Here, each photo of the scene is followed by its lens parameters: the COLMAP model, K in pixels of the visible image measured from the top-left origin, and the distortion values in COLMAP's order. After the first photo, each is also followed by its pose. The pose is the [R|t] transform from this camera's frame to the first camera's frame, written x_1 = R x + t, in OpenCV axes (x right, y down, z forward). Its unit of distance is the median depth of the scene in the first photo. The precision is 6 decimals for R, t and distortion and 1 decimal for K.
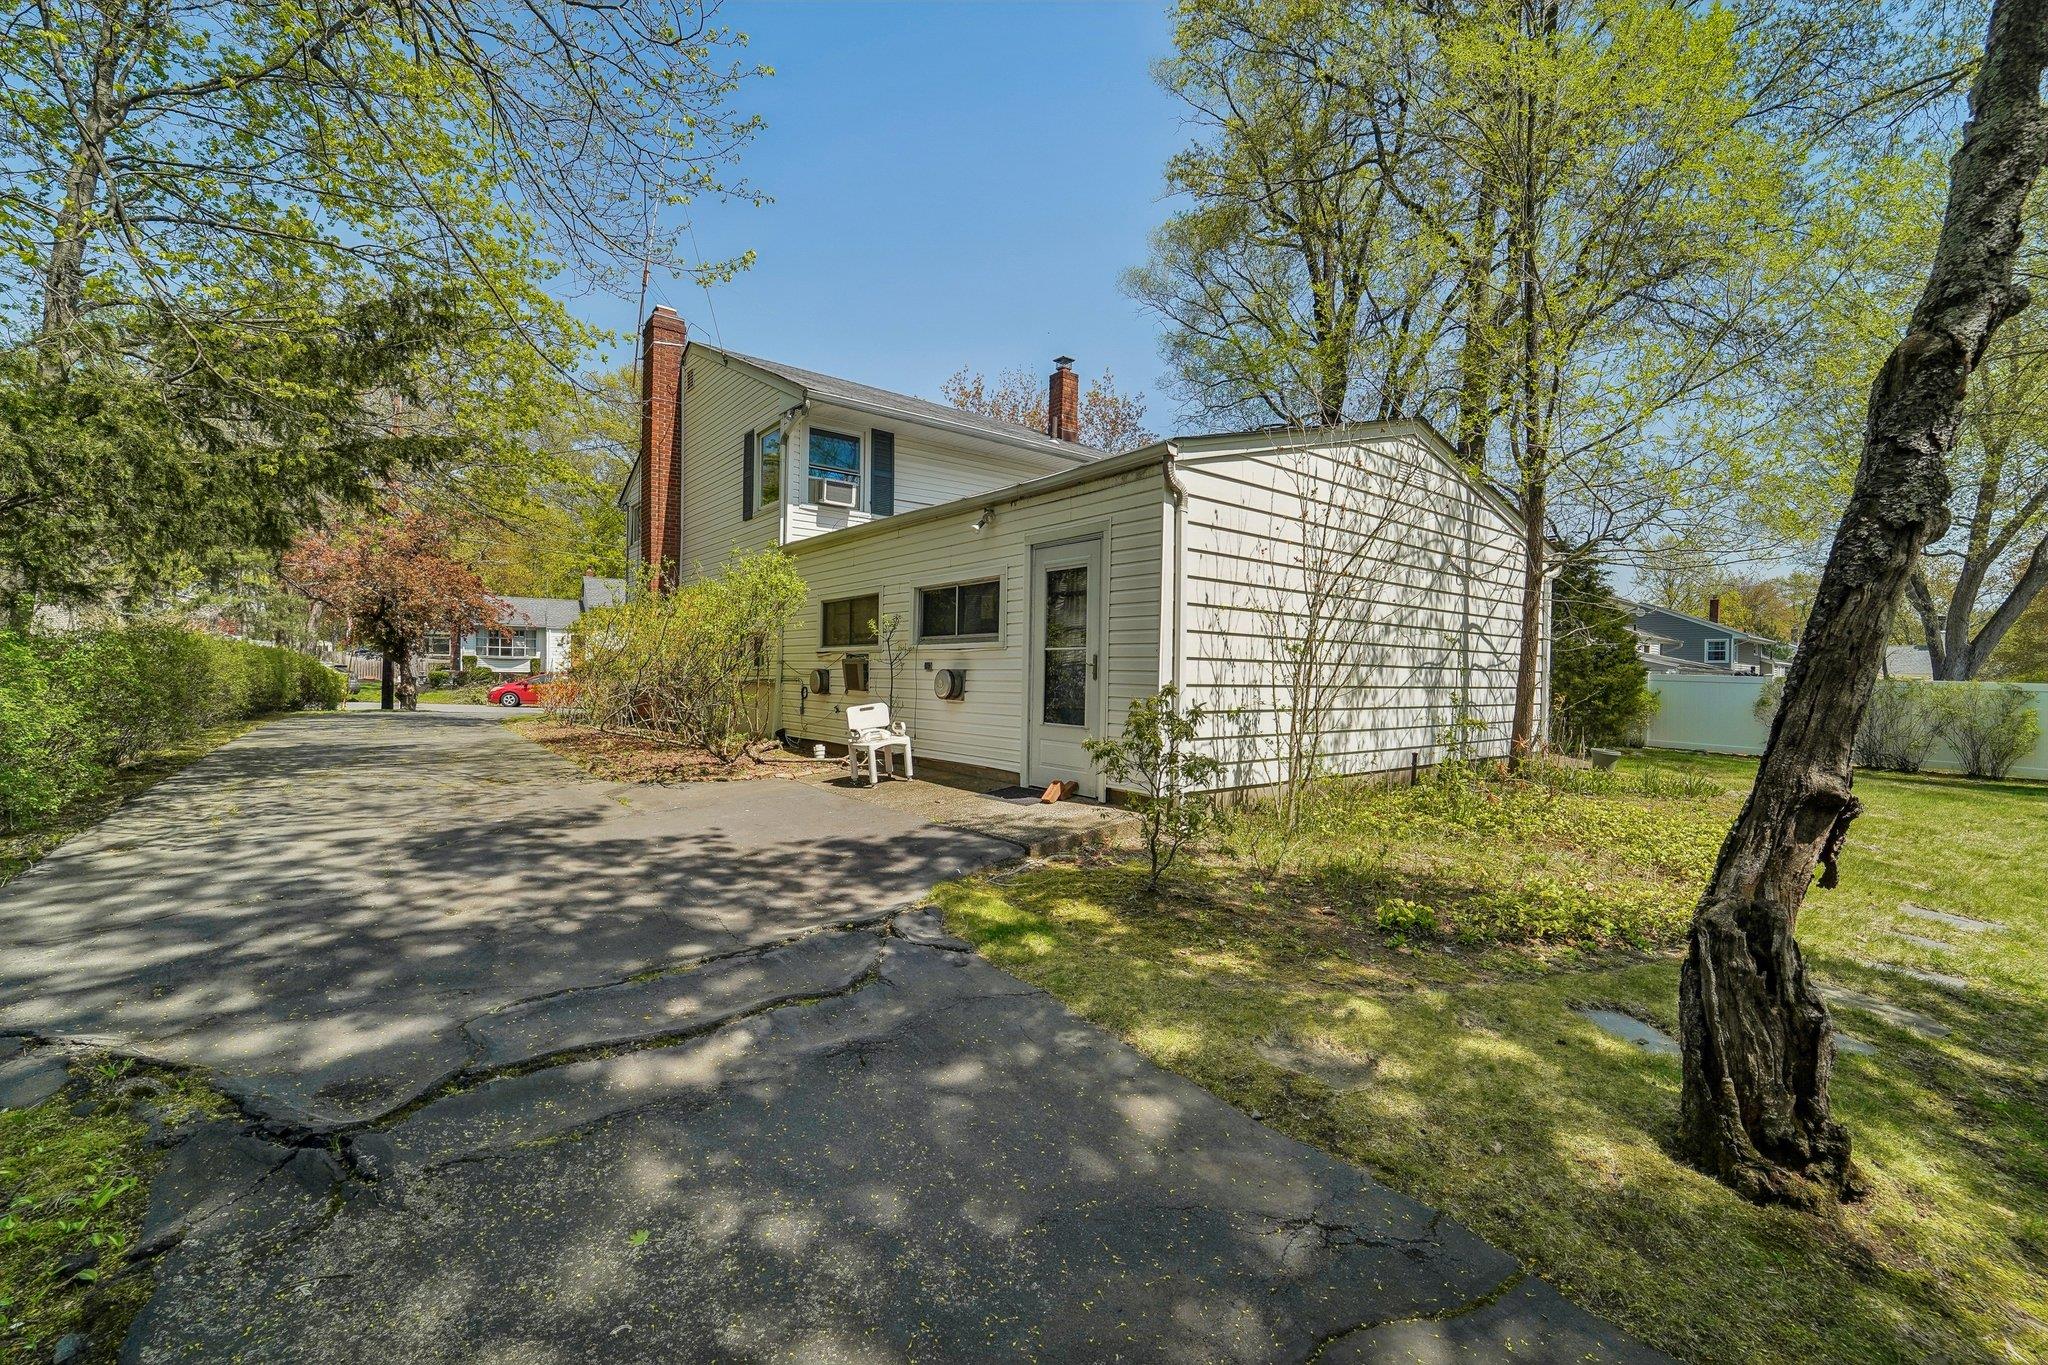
lens RADIAL K [[848.7, 0, 1024.4], [0, 848.7, 677.7], [0, 0, 1]] dist [-0.017015, -0.000409]
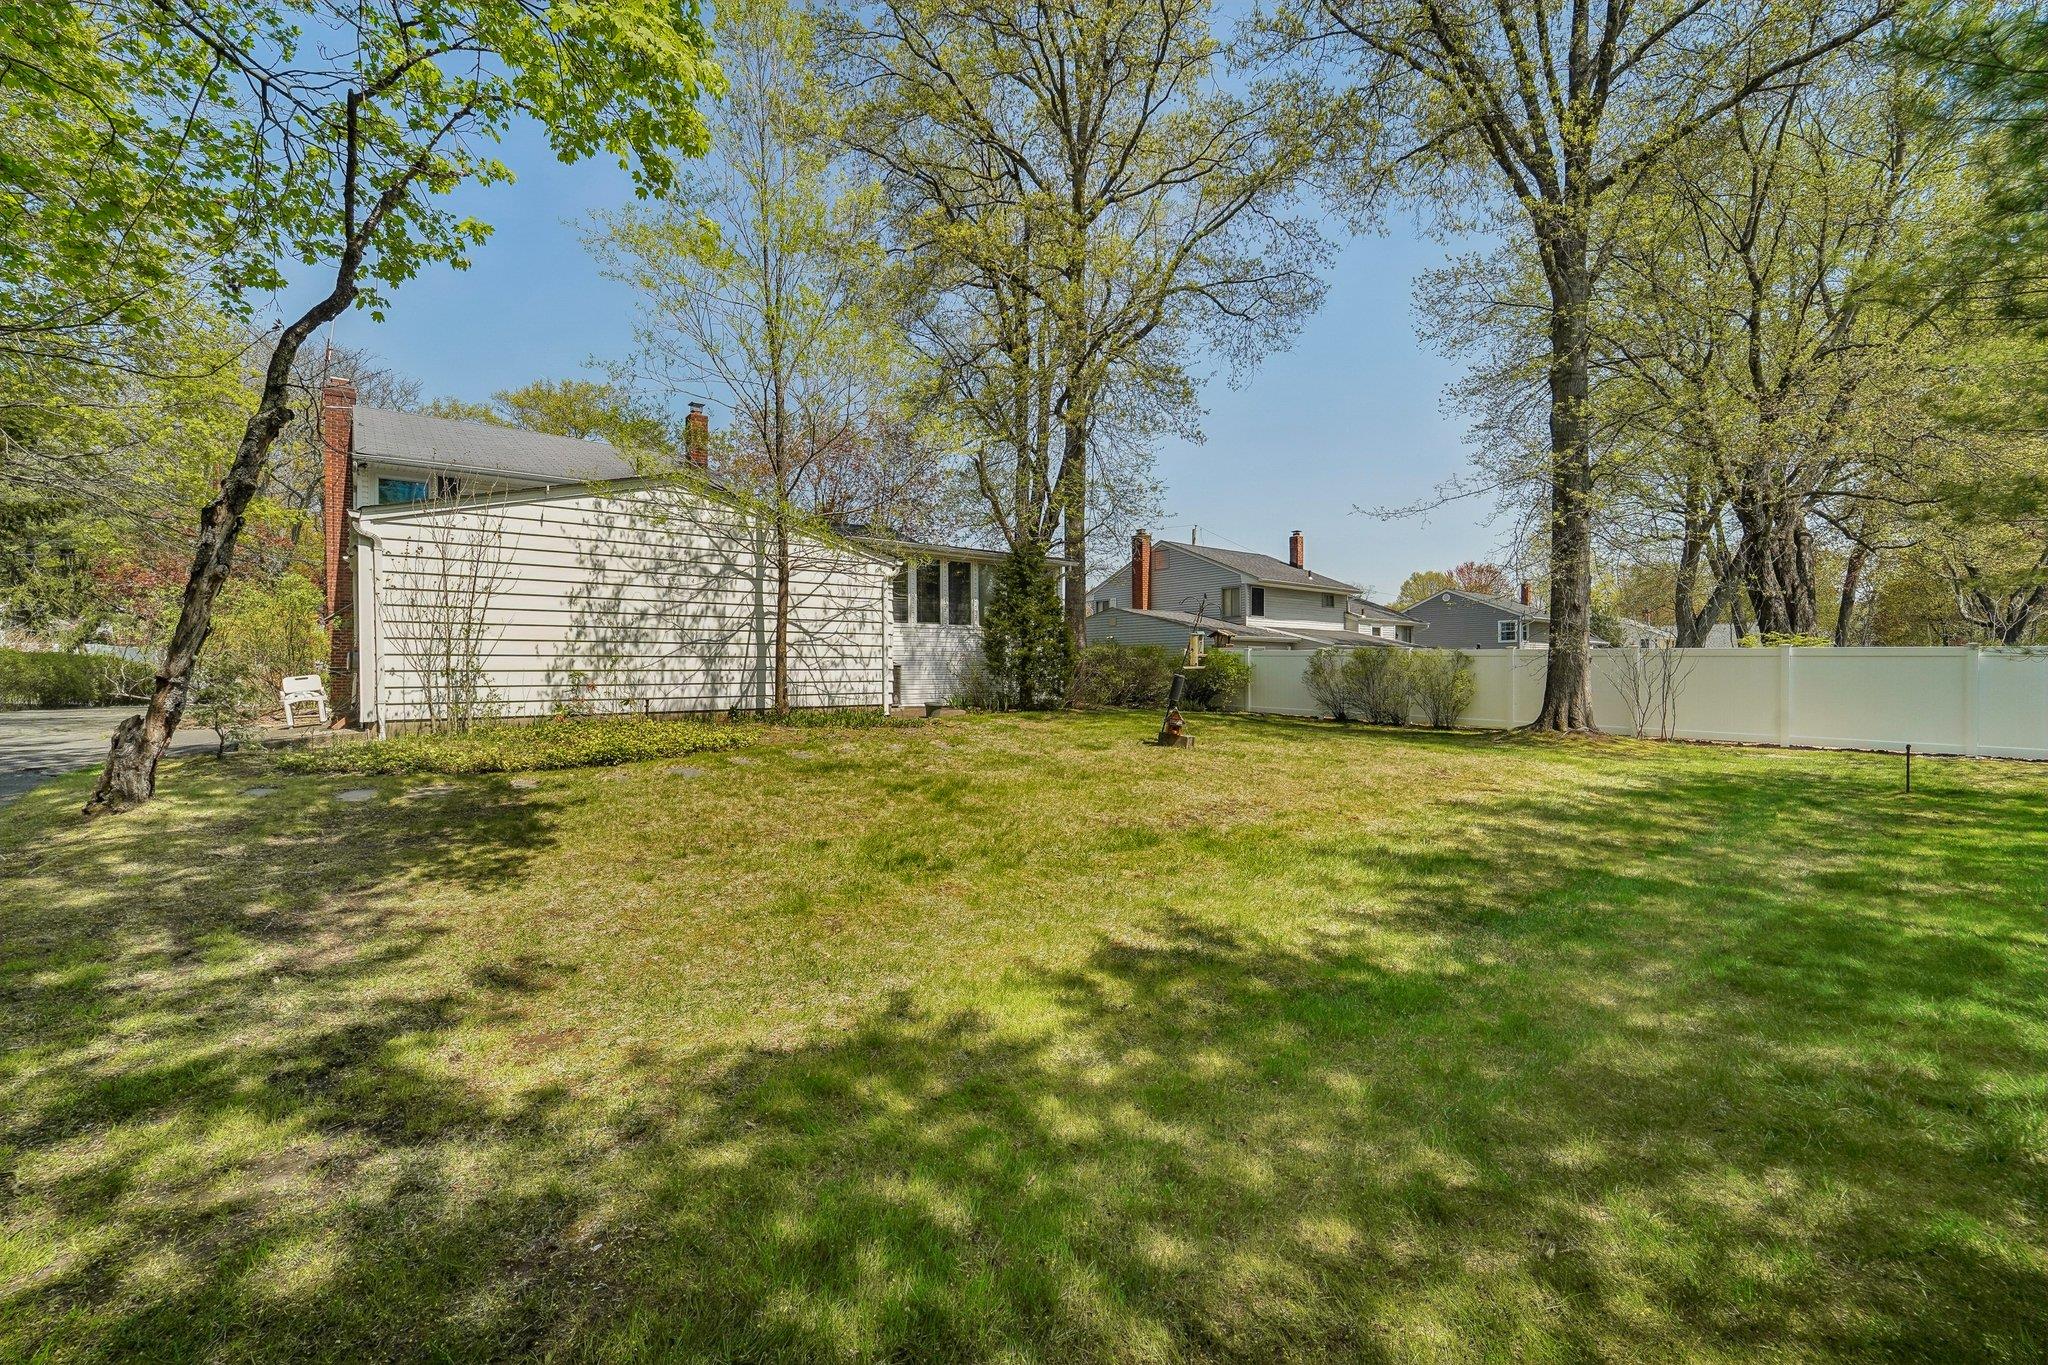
lens RADIAL K [[848.7, 0, 1024.9], [0, 848.7, 682.4], [0, 0, 1]] dist [-0.017015, -0.000409]
pose [[0.999776, -0.021149, -0.000469, 1.103622], [0.021152, 0.999742, 0.008324, 0.059605], [0.000293, -0.008332, 0.999965, -0.492675]]
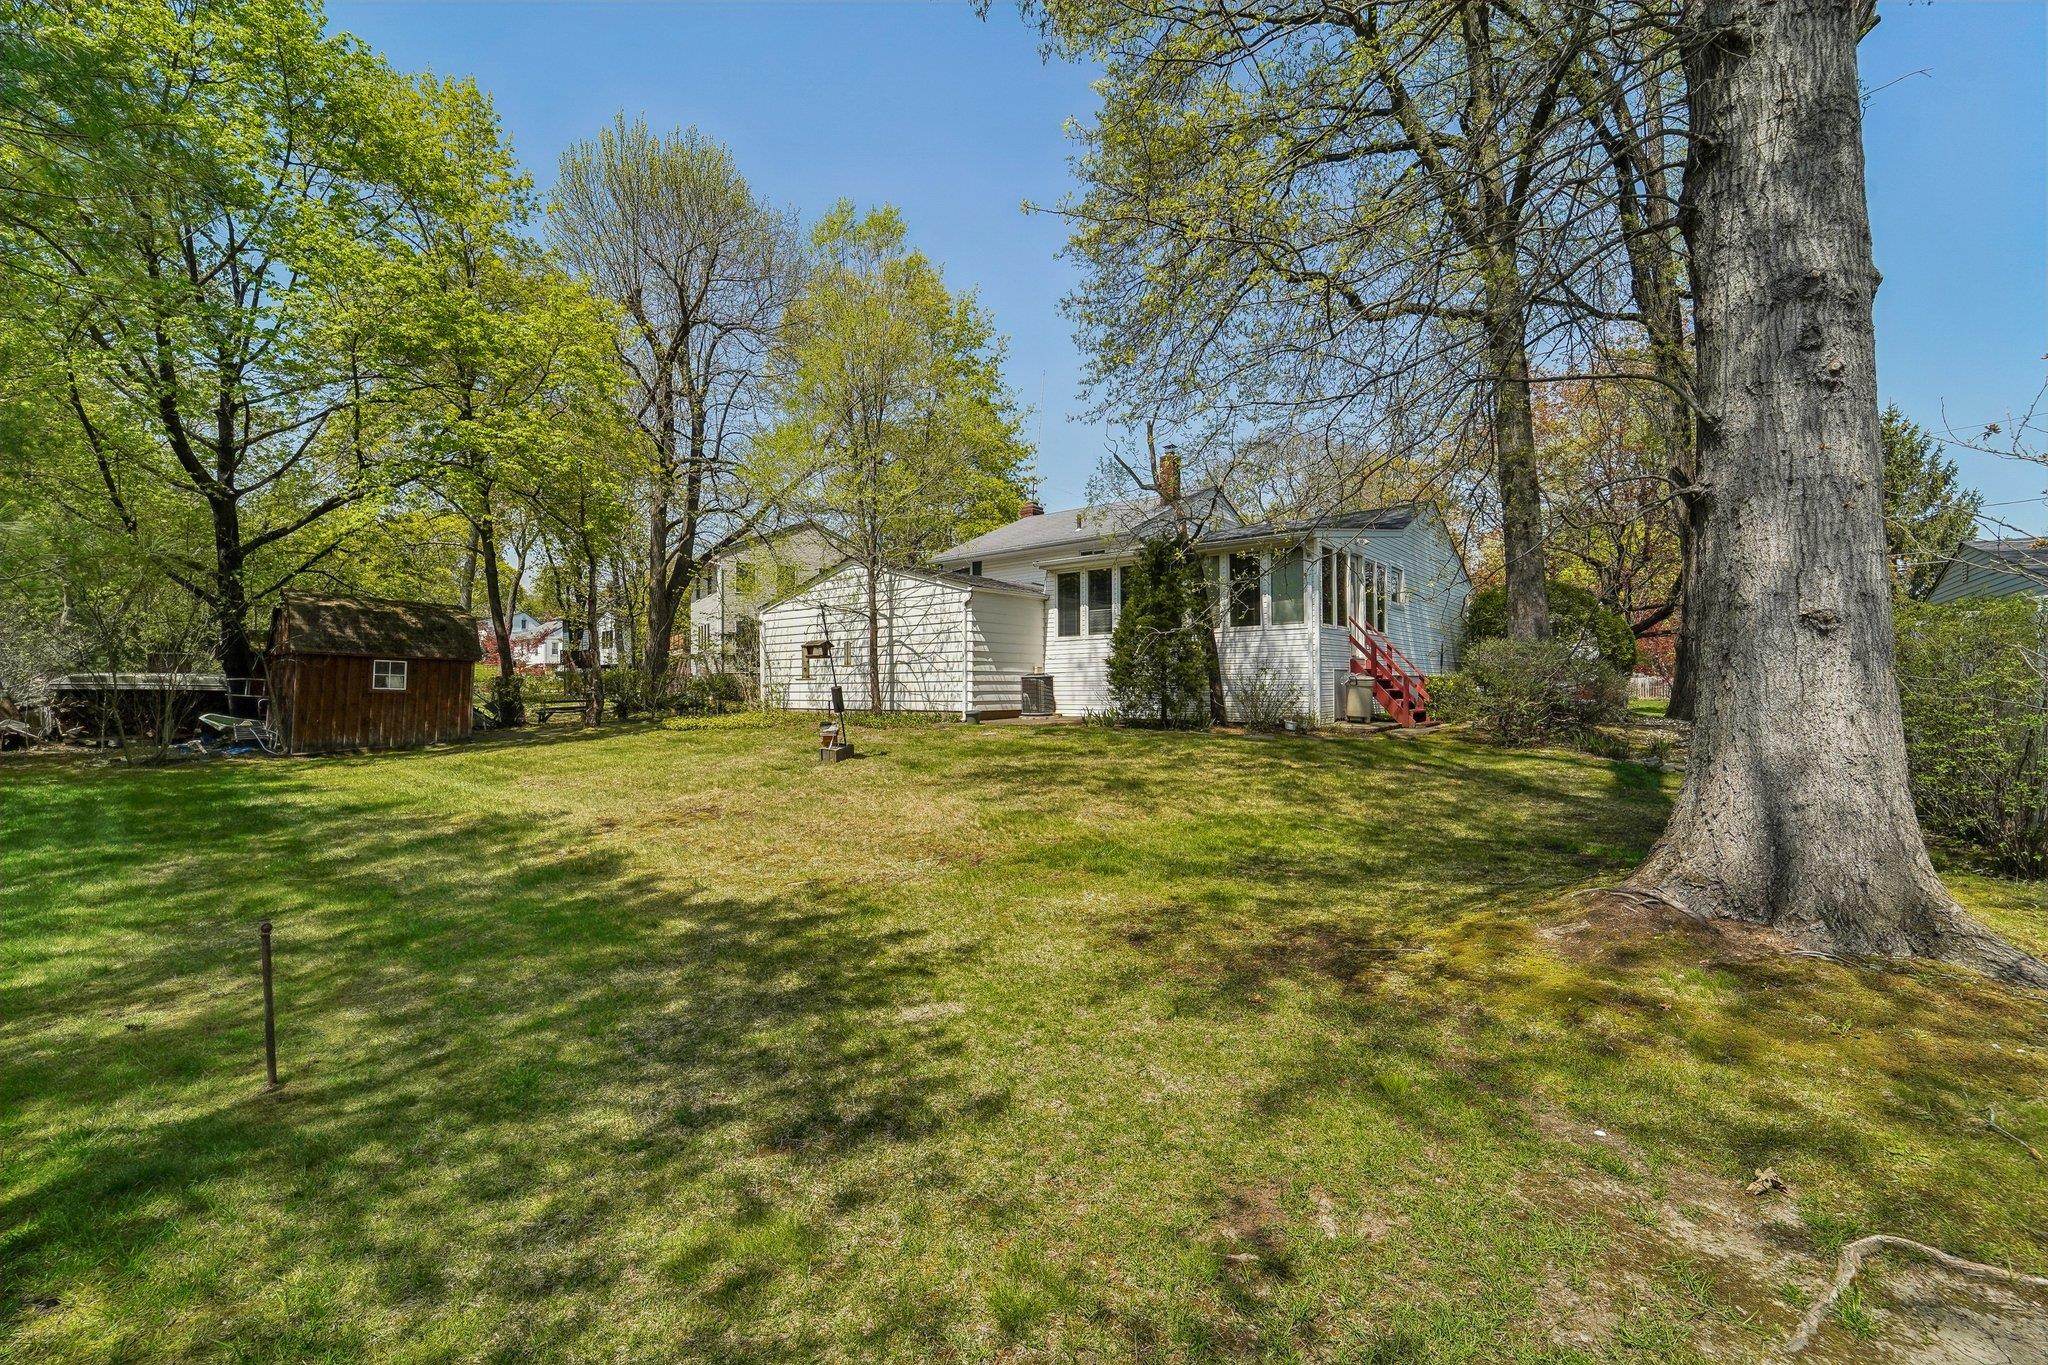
lens RADIAL K [[848.7, 0, 1020.7], [0, 848.7, 679.3], [0, 0, 1]] dist [-0.017015, -0.000409]
pose [[0.169994, -0.029398, -0.985006, 2.895609], [0.002736, 0.999565, -0.029361, 0.097874], [0.985441, 0.002297, 0.170001, 1.088773]]
